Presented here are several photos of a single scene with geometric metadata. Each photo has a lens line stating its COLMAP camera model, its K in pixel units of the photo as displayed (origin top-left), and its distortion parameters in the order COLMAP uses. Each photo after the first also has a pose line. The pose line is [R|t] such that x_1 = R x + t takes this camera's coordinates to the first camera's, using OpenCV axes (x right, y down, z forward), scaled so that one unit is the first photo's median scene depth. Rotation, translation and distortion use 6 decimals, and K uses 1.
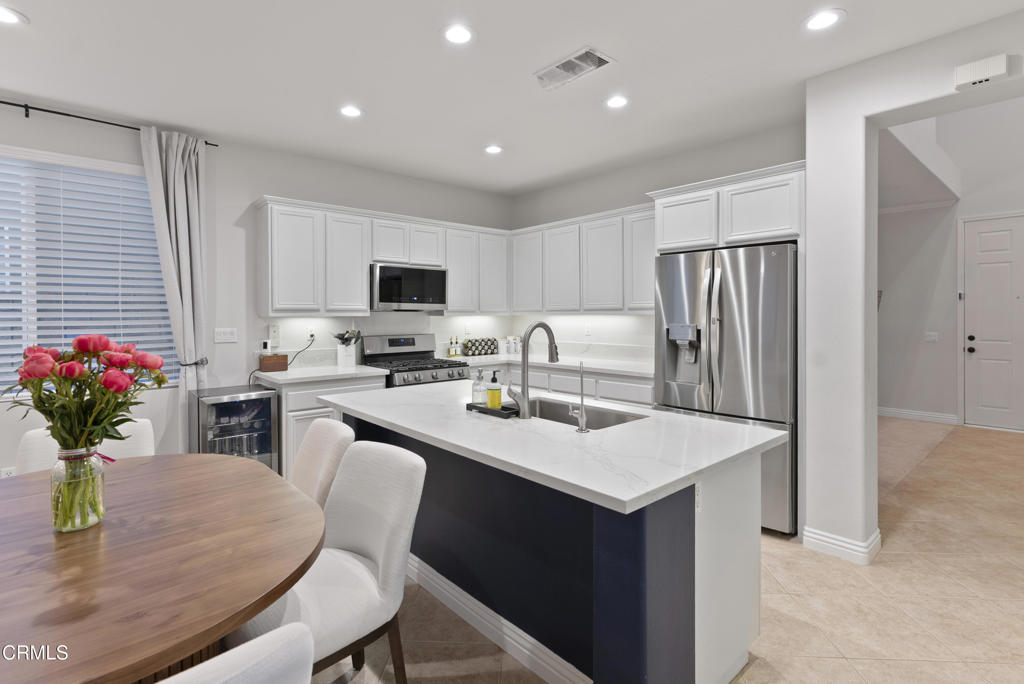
lens RADIAL K [[498.9, 0, 508.2], [0, 498.9, 318.9], [0, 0, 1]] dist [0.001996, -0.001676]
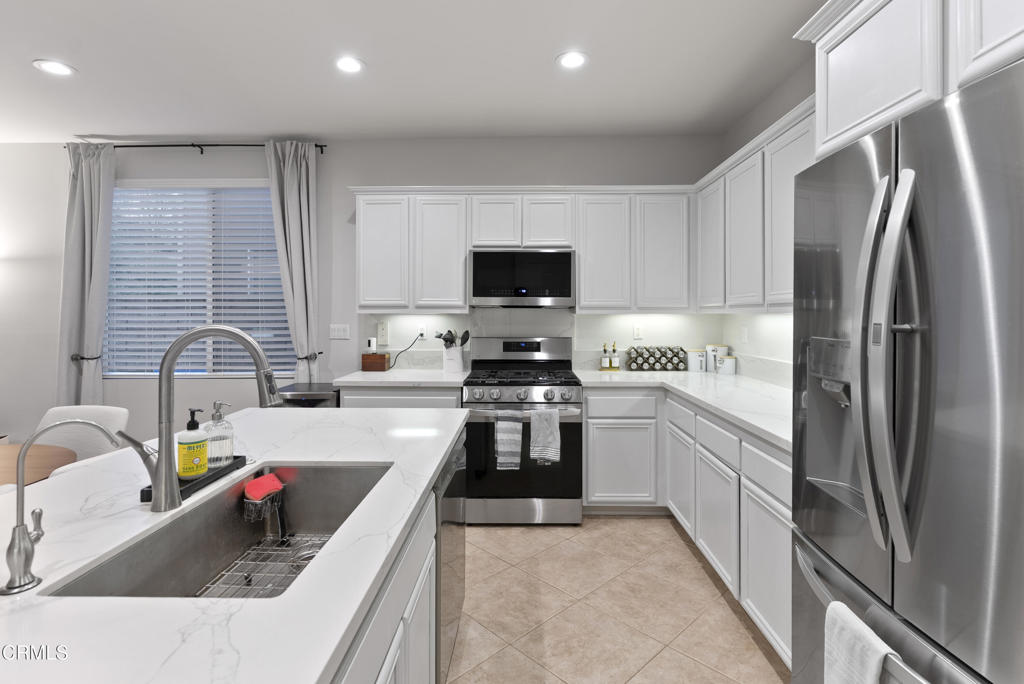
lens RADIAL K [[498.9, 0, 514.3], [0, 498.9, 314.8], [0, 0, 1]] dist [0.001996, -0.001676]
pose [[0.733817, 0.007397, -0.679307, 0.361194], [-0.009025, 0.999959, 0.001140, -0.005437], [0.679287, 0.005294, 0.733853, 0.469100]]
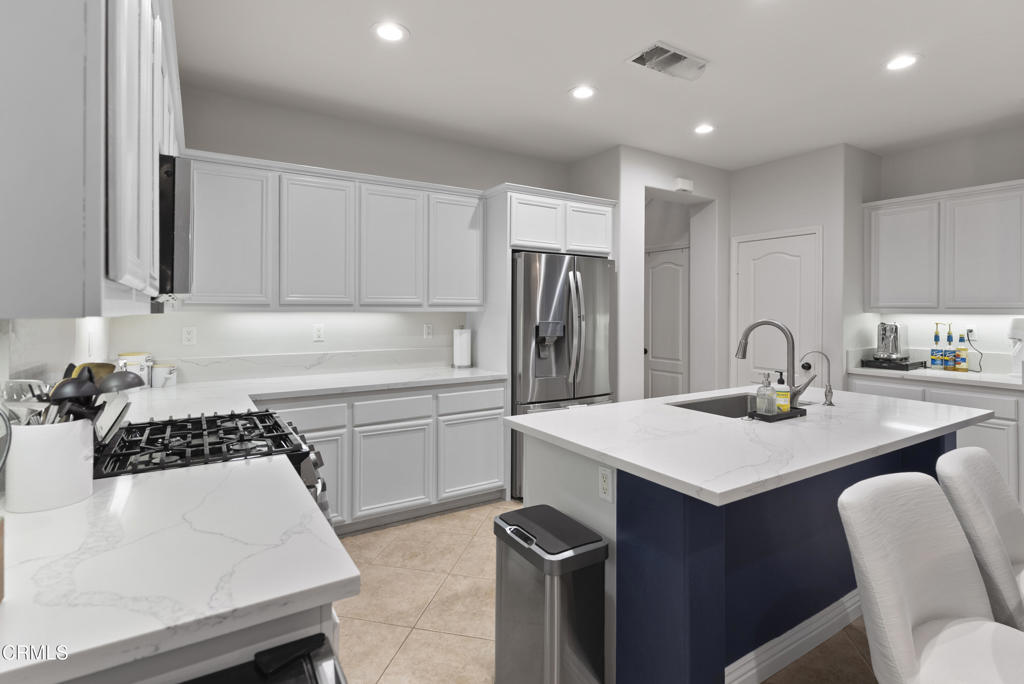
lens RADIAL K [[498.9, 0, 512.0], [0, 498.9, 311.8], [0, 0, 1]] dist [0.001996, -0.001676]
pose [[0.162474, 0.004061, 0.986704, -0.589759], [0.005259, 0.999974, -0.004982, -0.003753], [-0.986699, 0.005999, 0.162449, 0.763534]]
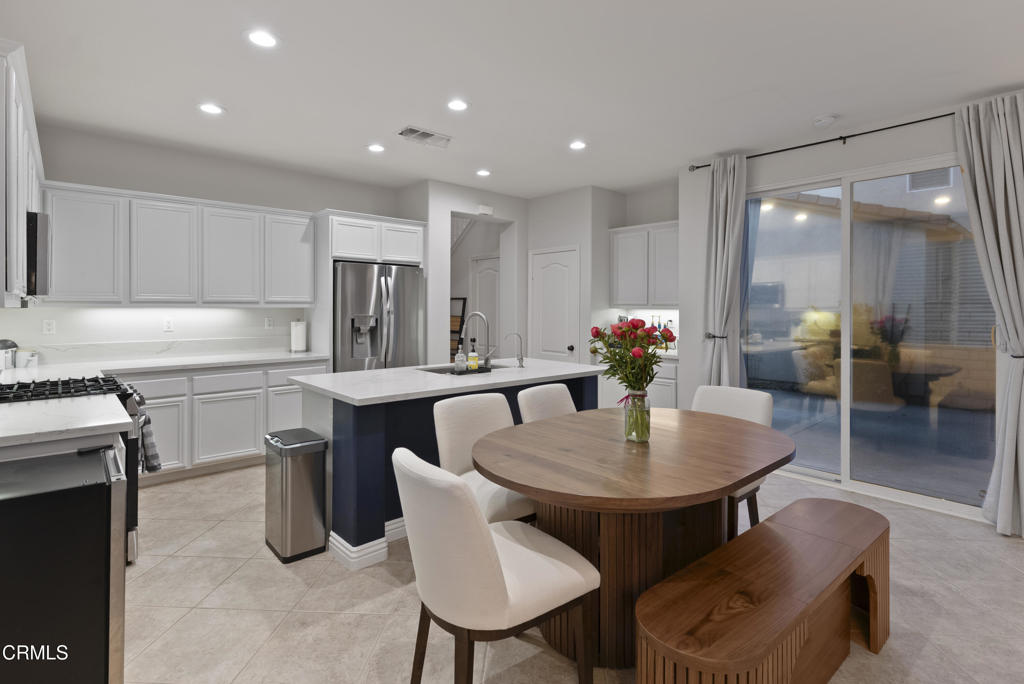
lens RADIAL K [[498.9, 0, 513.4], [0, 498.9, 311.1], [0, 0, 1]] dist [0.001996, -0.001676]
pose [[-0.008456, -0.000180, 0.999964, -0.868770], [0.006566, 0.999978, 0.000236, 0.002295], [-0.999943, 0.006568, -0.008455, 0.504078]]
